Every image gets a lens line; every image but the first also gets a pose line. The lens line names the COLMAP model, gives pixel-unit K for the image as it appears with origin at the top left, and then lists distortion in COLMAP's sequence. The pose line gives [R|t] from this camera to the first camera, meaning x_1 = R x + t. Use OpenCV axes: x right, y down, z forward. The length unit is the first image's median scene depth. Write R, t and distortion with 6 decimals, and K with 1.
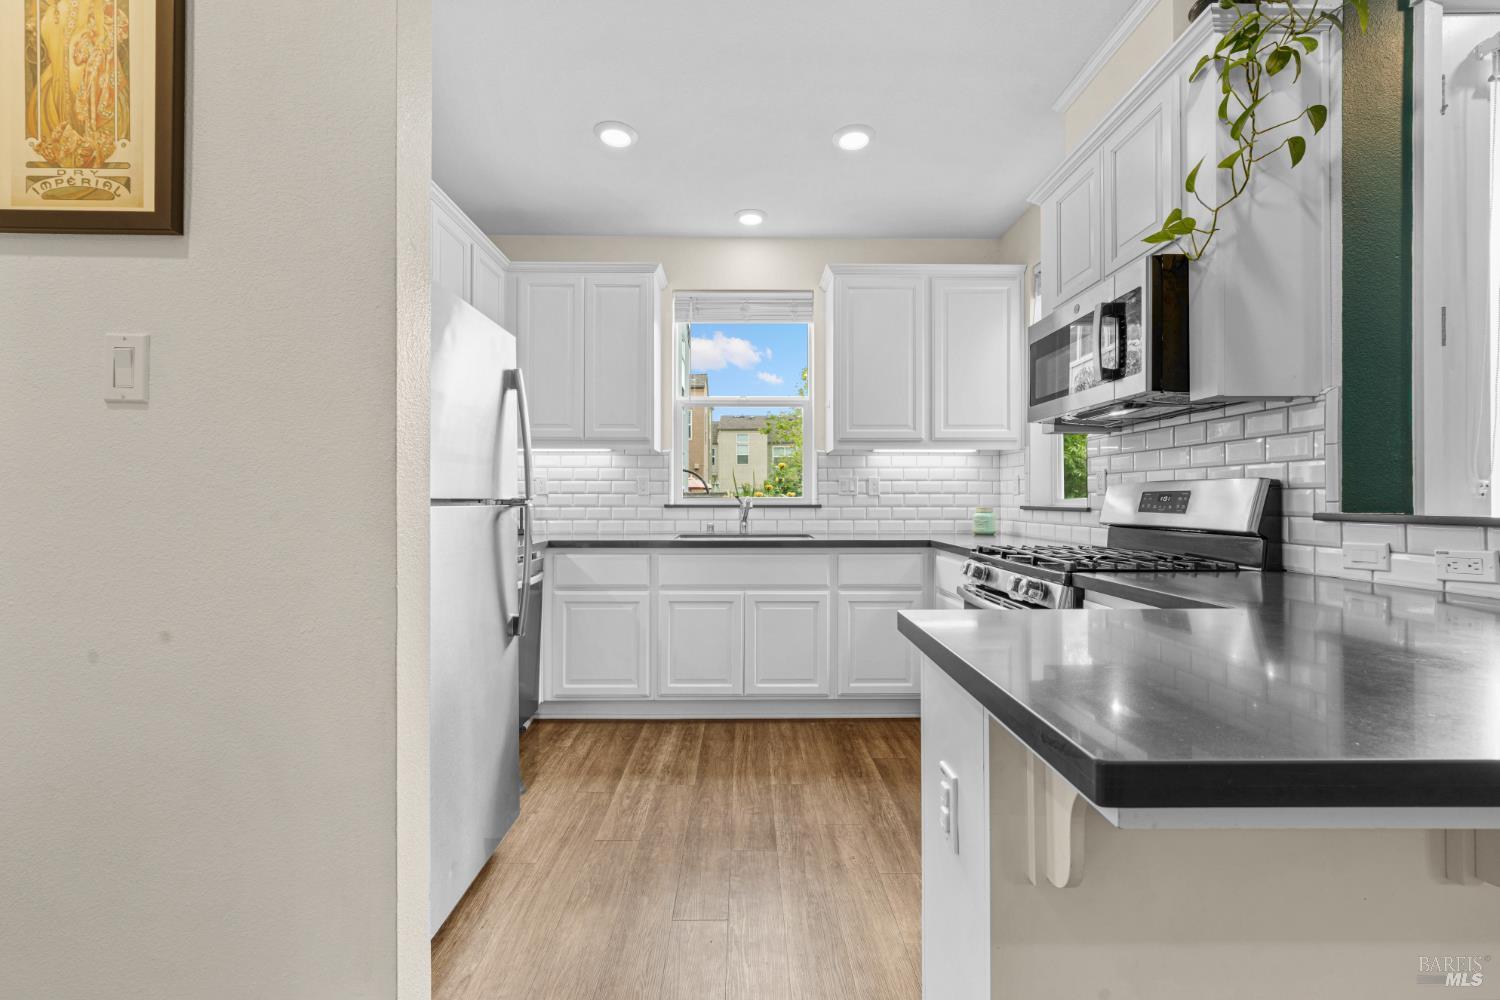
lens RADIAL K [[599.9, 0, 750.9], [0, 599.9, 498.6], [0, 0, 1]] dist [0.000357, 0.000049]
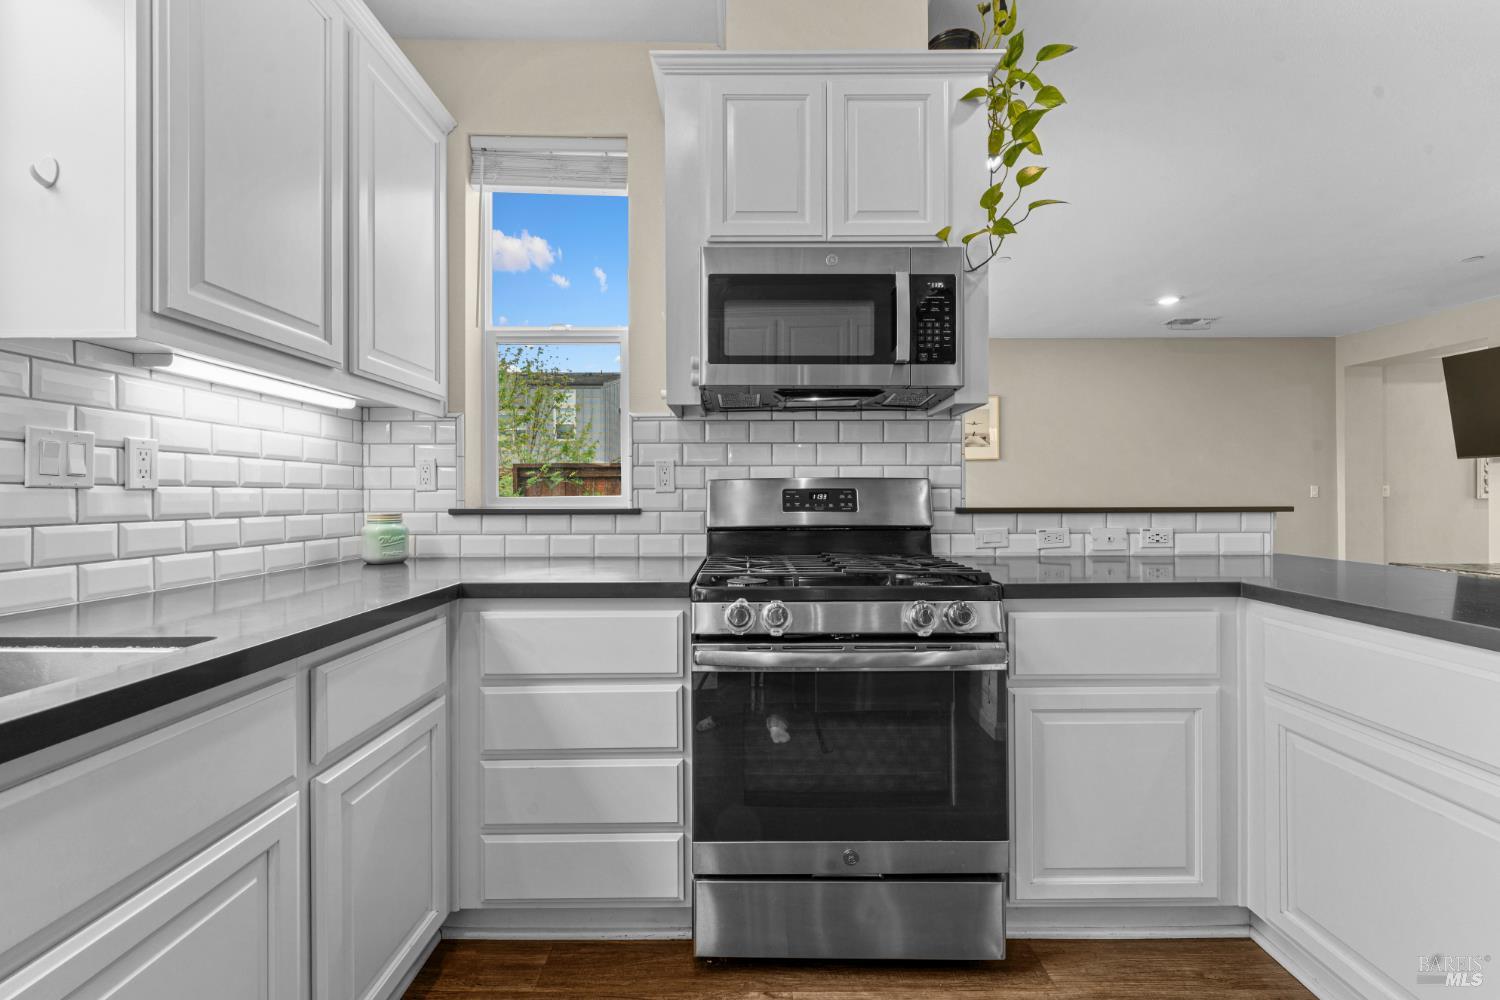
lens RADIAL K [[599.9, 0, 749.7], [0, 599.9, 500.3], [0, 0, 1]] dist [0.000357, 0.000049]
pose [[0.015323, -0.005764, 0.999866, -0.253874], [0.001903, 0.999982, 0.005736, -0.000185], [-0.999881, 0.001815, 0.015334, 1.064732]]
